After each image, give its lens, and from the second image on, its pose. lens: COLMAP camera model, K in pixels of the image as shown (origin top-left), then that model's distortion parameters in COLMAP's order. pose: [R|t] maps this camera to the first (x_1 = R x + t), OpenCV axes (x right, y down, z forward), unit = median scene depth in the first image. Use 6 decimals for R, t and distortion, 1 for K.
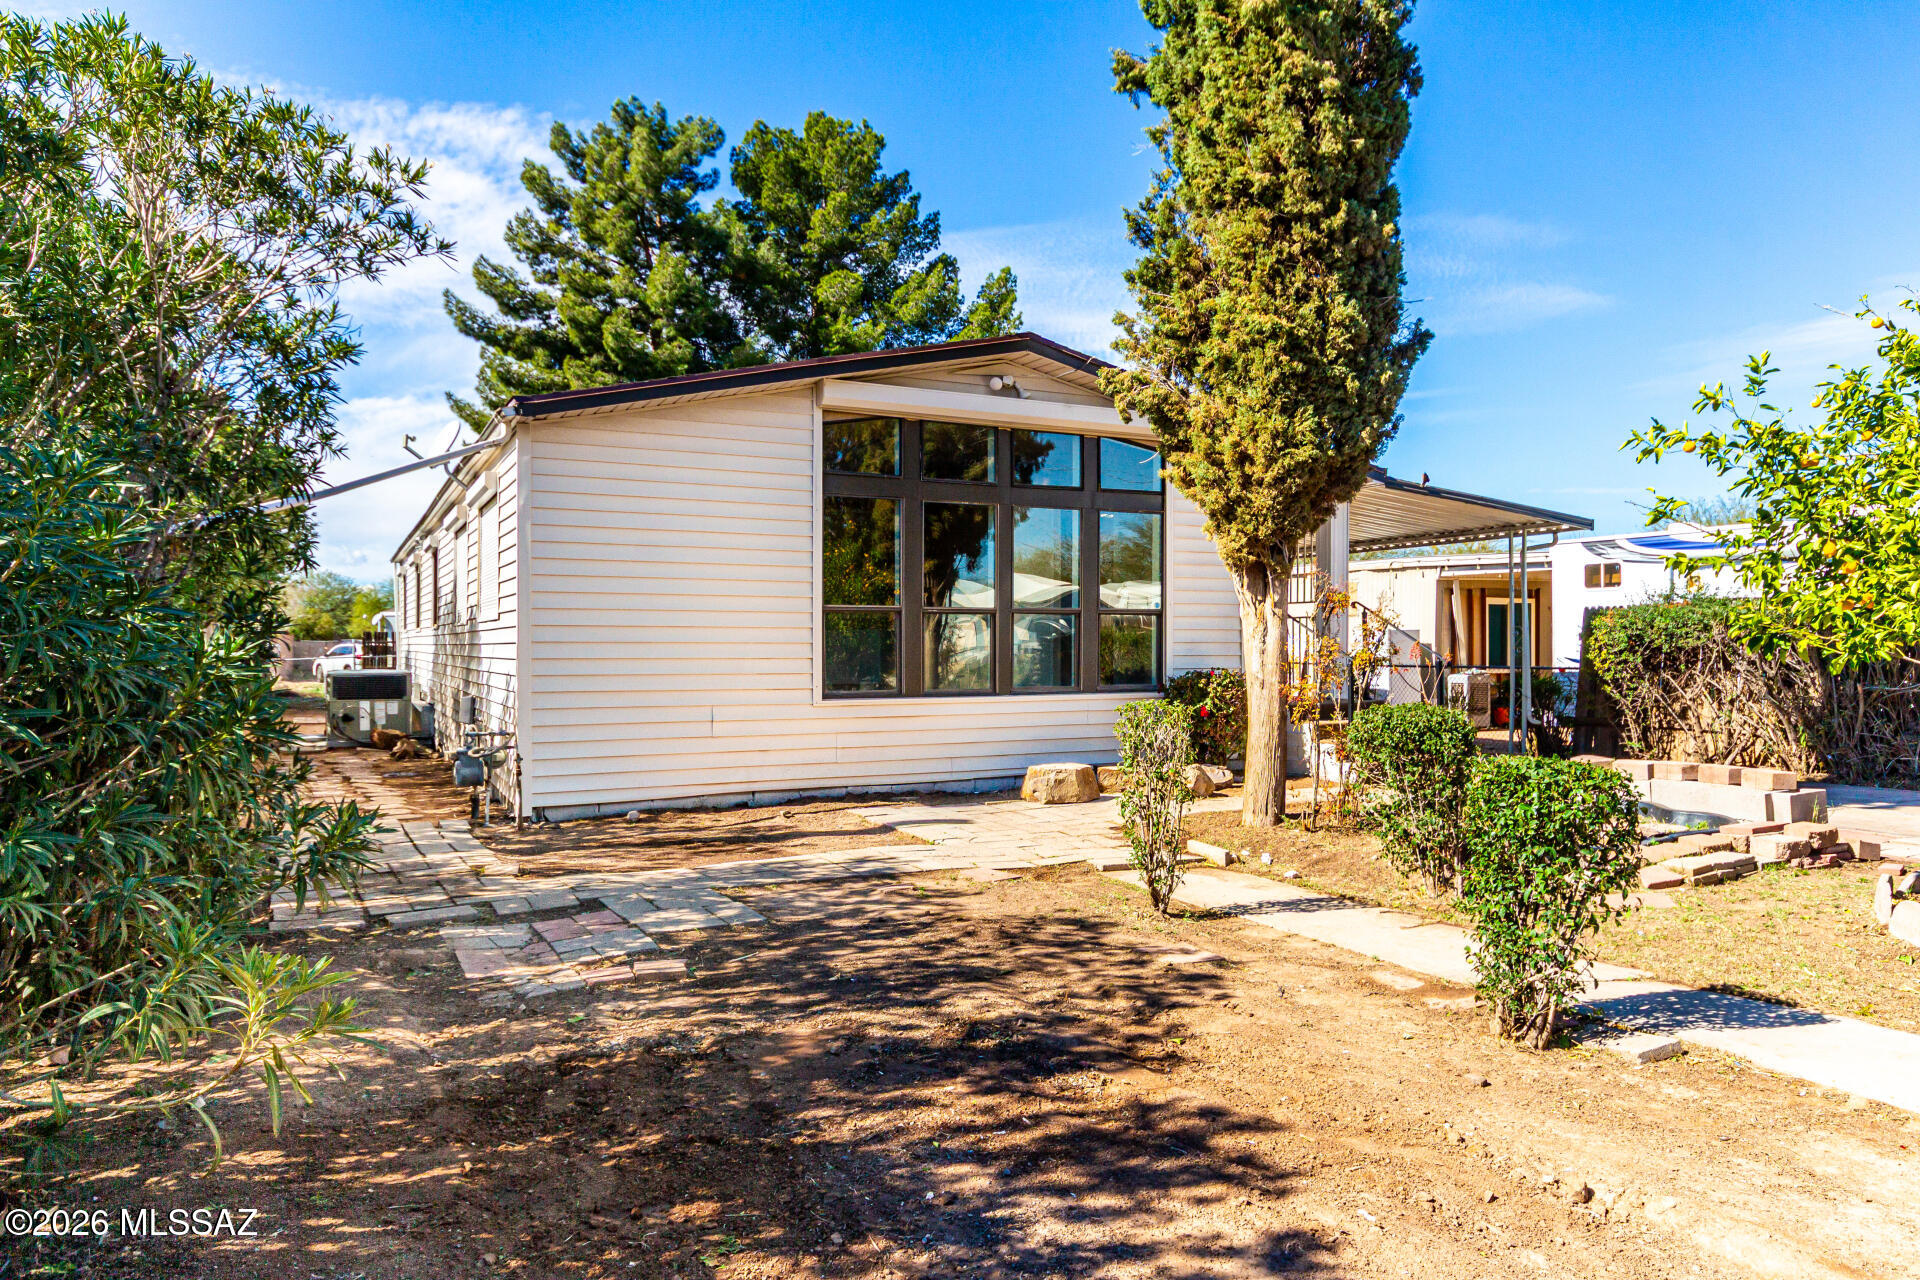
lens RADIAL K [[1273.2, 0, 971.7], [0, 1273.2, 645.7], [0, 0, 1]] dist [0.000032, 0.000357]
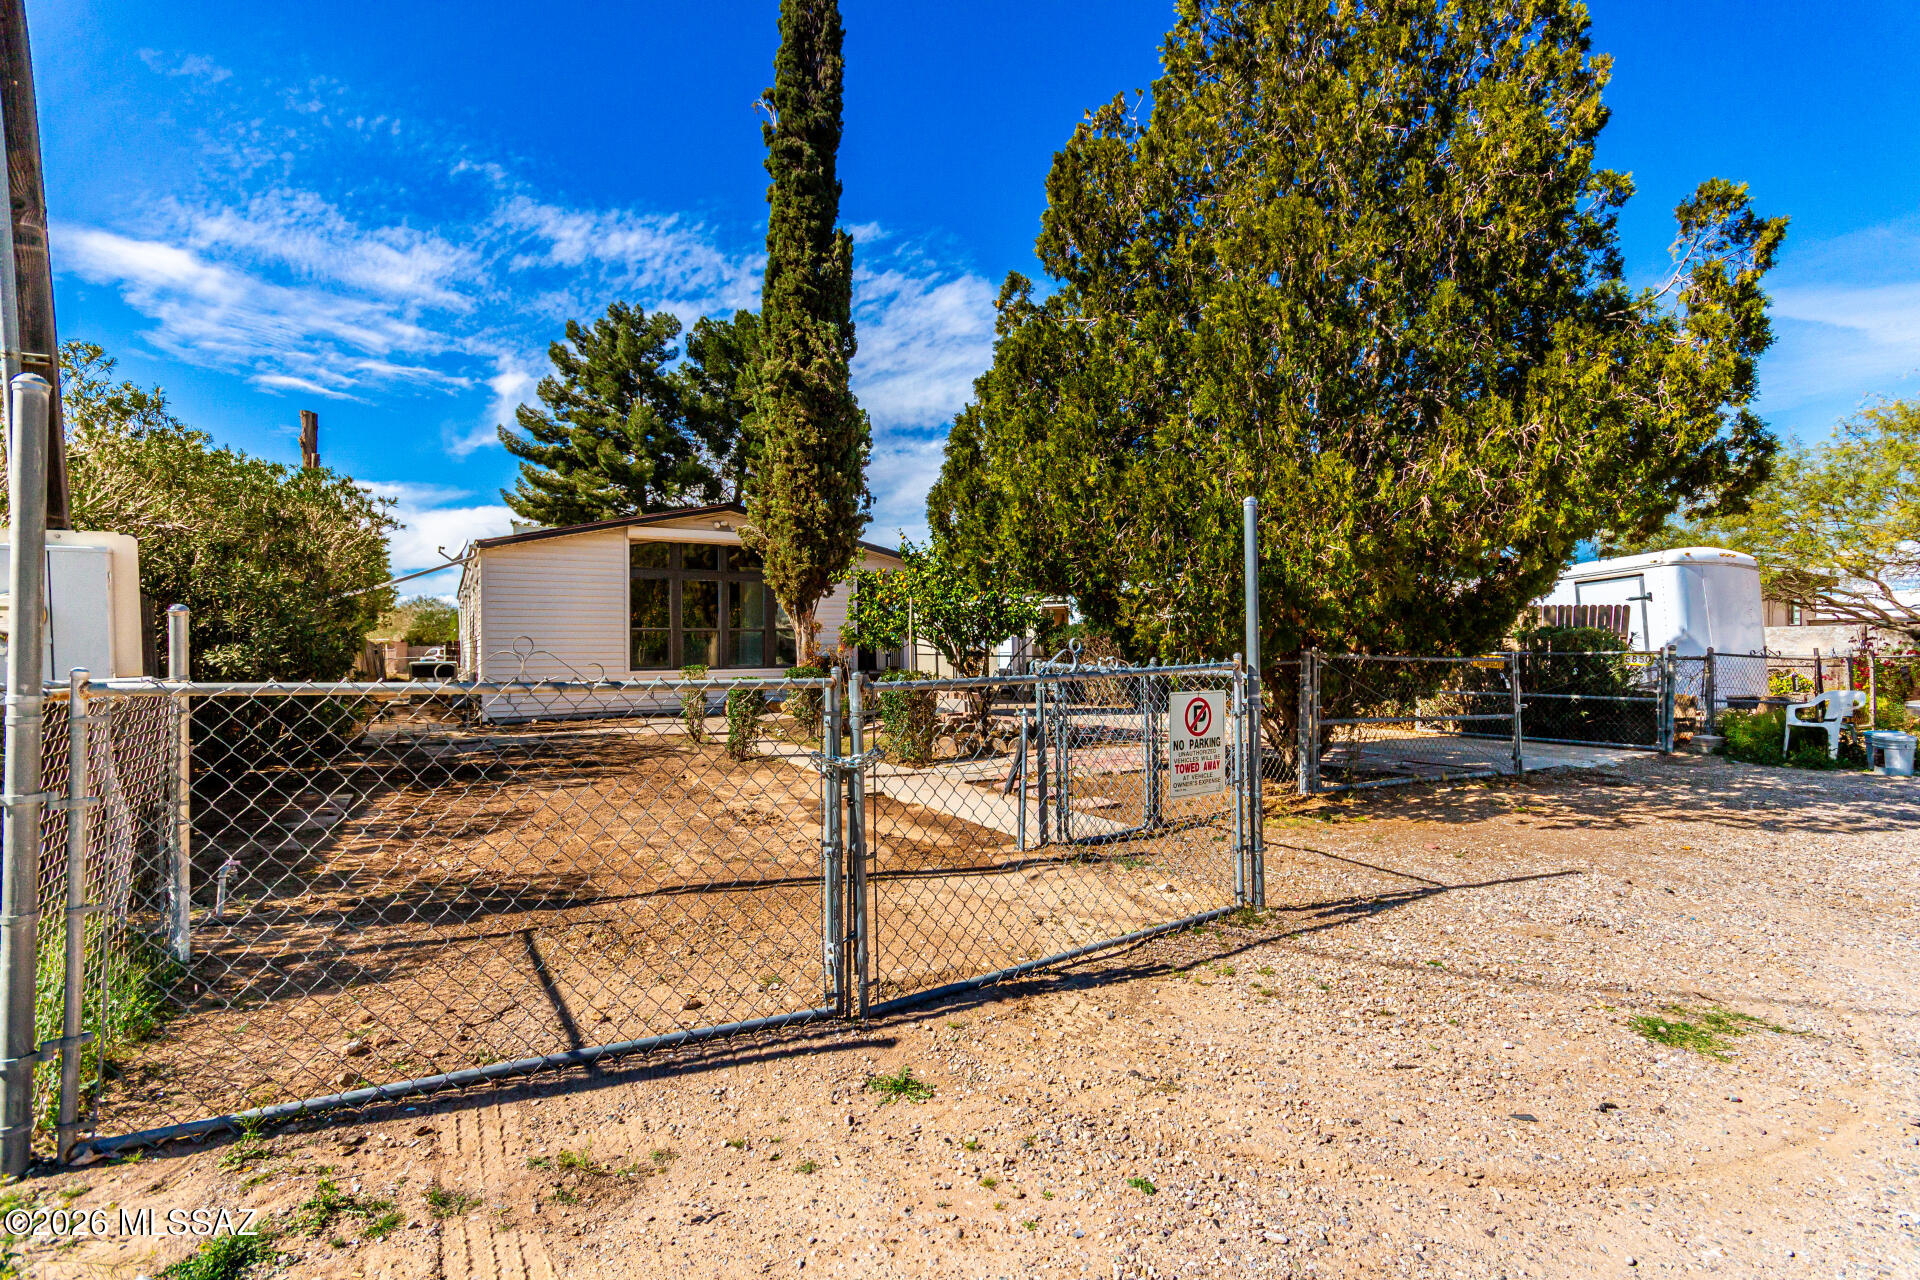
lens RADIAL K [[903.4, 0, 964.3], [0, 903.4, 643.3], [0, 0, 1]] dist [-0.001803, 0.001387]
pose [[0.998236, -0.008787, 0.058712, 0.097610], [0.008965, 0.999956, -0.002758, 0.001029], [-0.058685, 0.003279, 0.998271, -0.157370]]
